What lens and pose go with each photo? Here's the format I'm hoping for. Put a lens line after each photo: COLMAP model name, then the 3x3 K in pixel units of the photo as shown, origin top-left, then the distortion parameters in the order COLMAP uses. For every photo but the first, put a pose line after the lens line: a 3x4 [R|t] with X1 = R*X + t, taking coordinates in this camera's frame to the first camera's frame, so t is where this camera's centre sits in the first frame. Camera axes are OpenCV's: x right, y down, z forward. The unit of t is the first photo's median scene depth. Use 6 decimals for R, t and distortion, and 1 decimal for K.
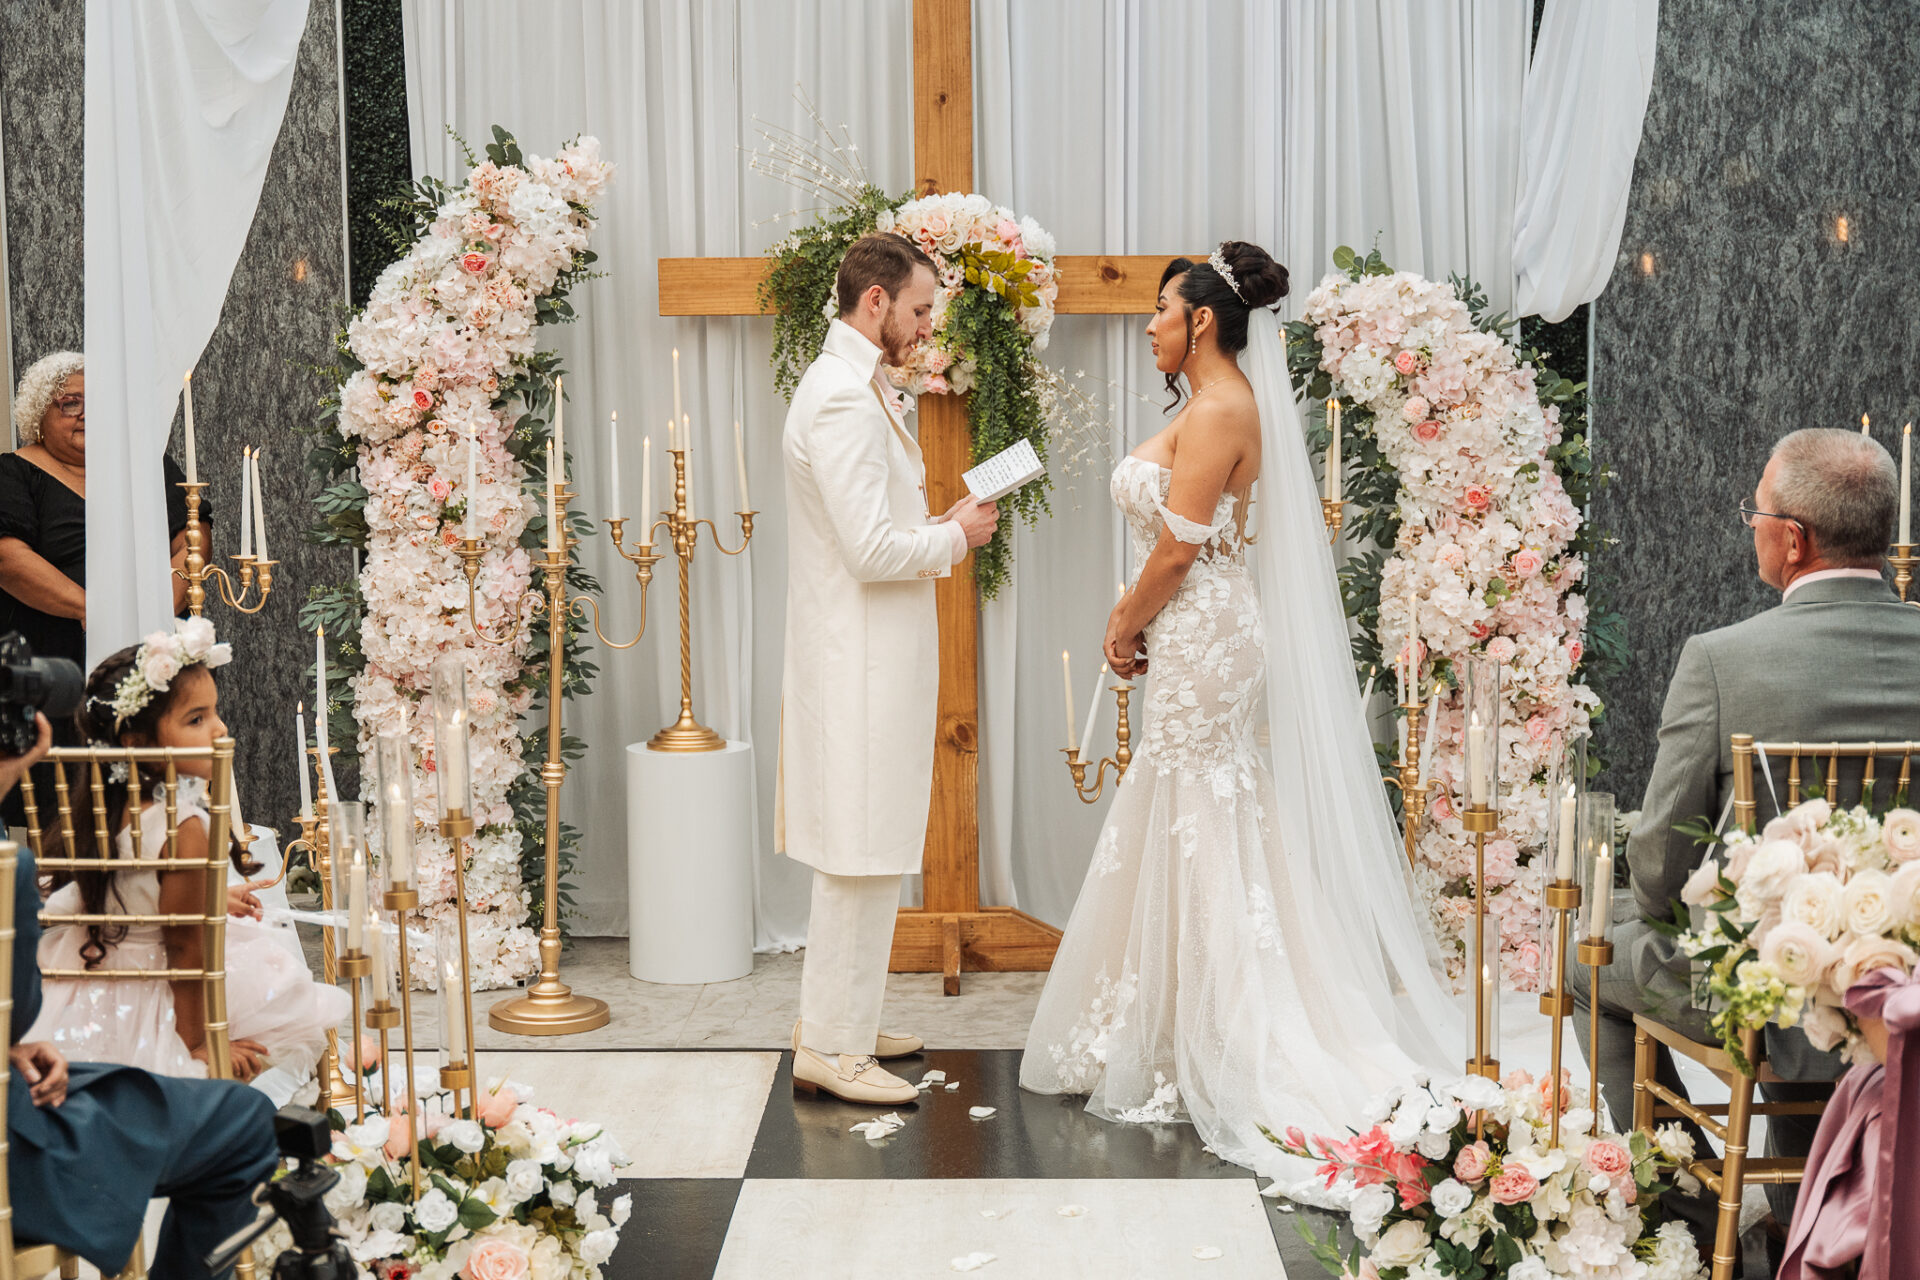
lens RADIAL K [[2898.7, 0, 961.0], [0, 2898.7, 689.0], [0, 0, 1]] dist [0.009639, 0.036620]
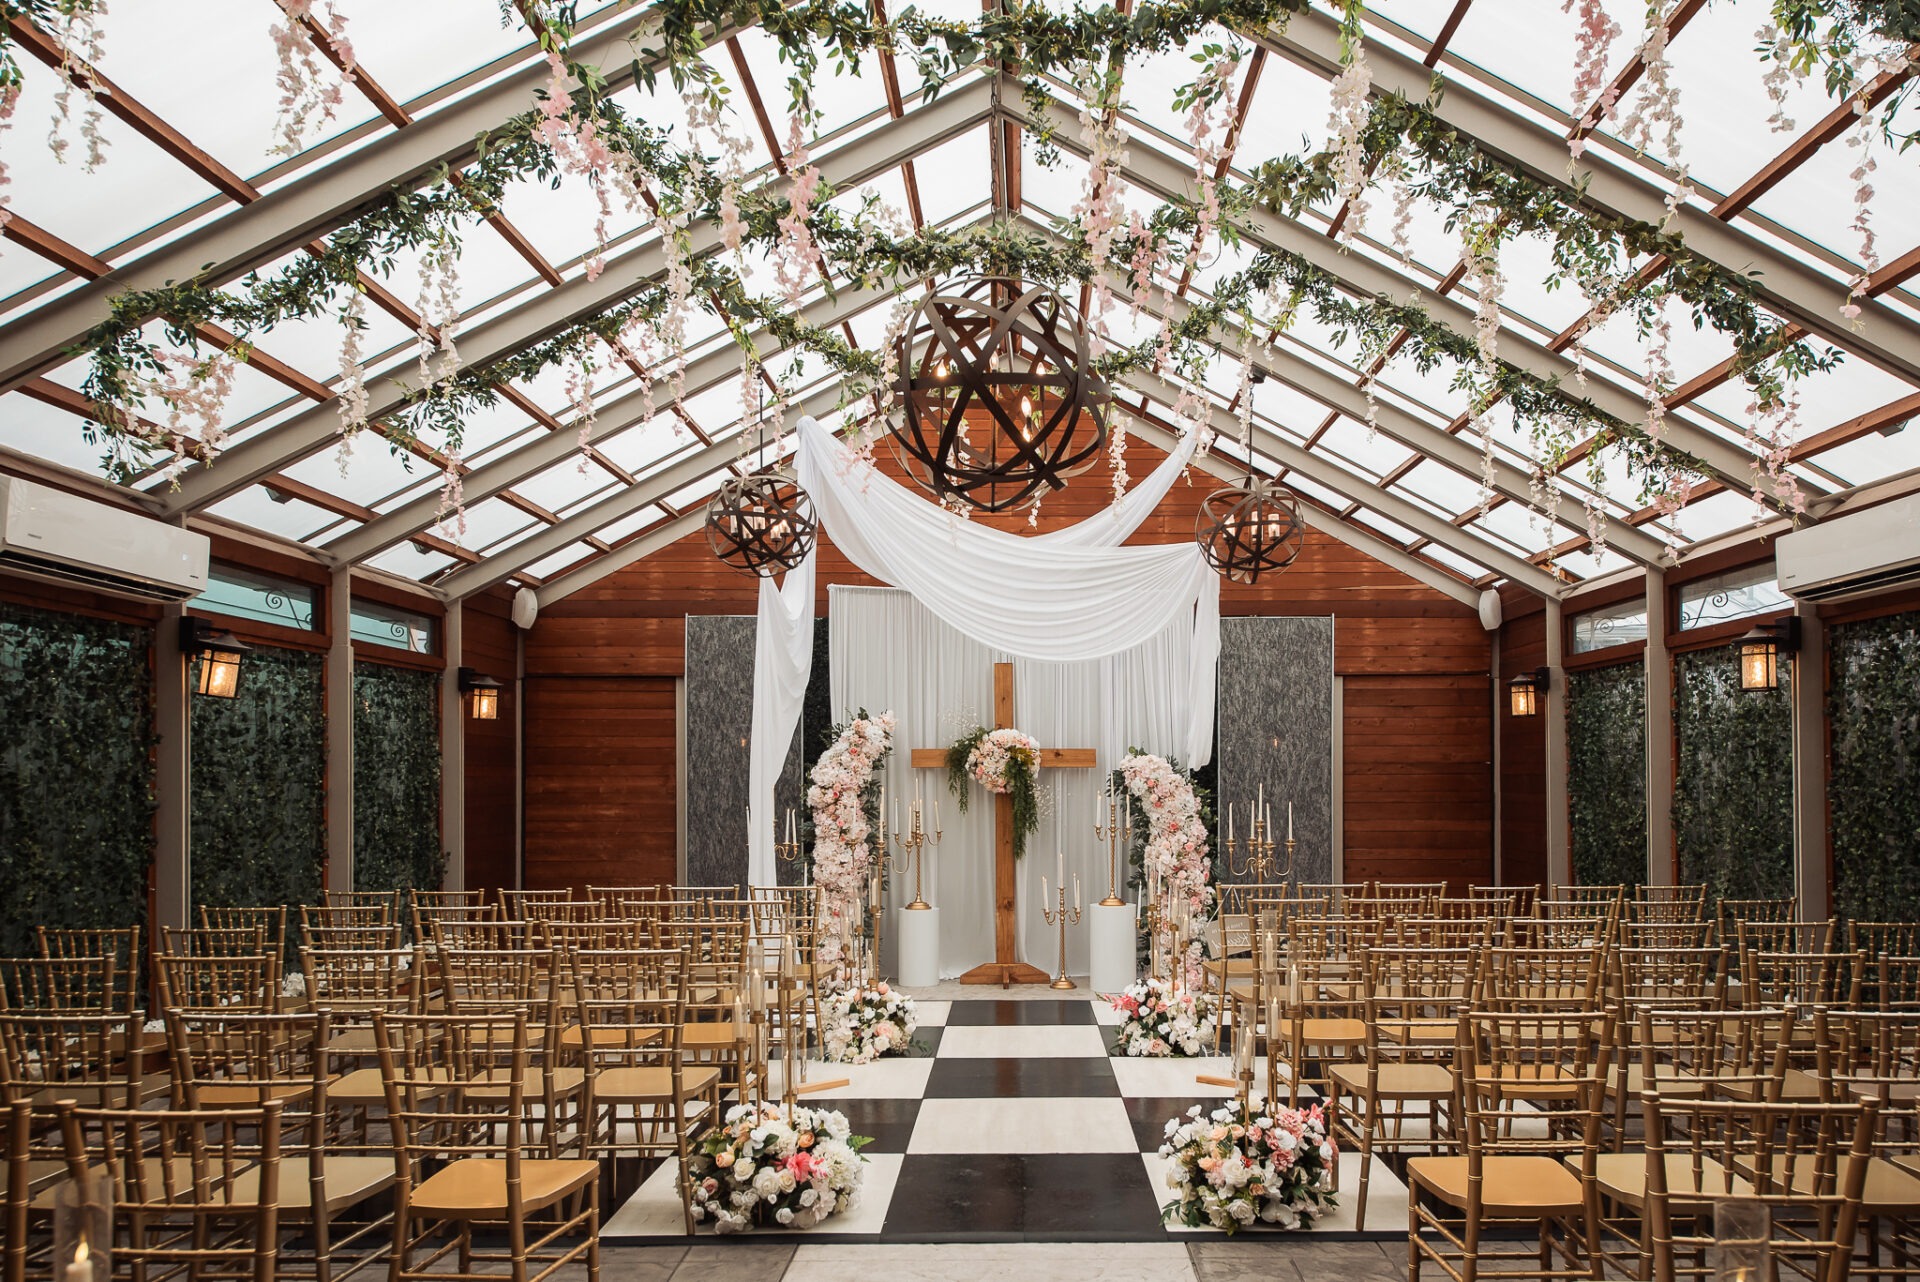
lens RADIAL K [[2898.7, 0, 961.0], [0, 2898.7, 690.0], [0, 0, 1]] dist [0.009639, 0.036620]
pose [[0.999967, 0.001467, -0.007979, -0.027412], [-0.002536, 0.990759, -0.135611, 0.211122], [0.007706, 0.135626, 0.990730, -2.101320]]
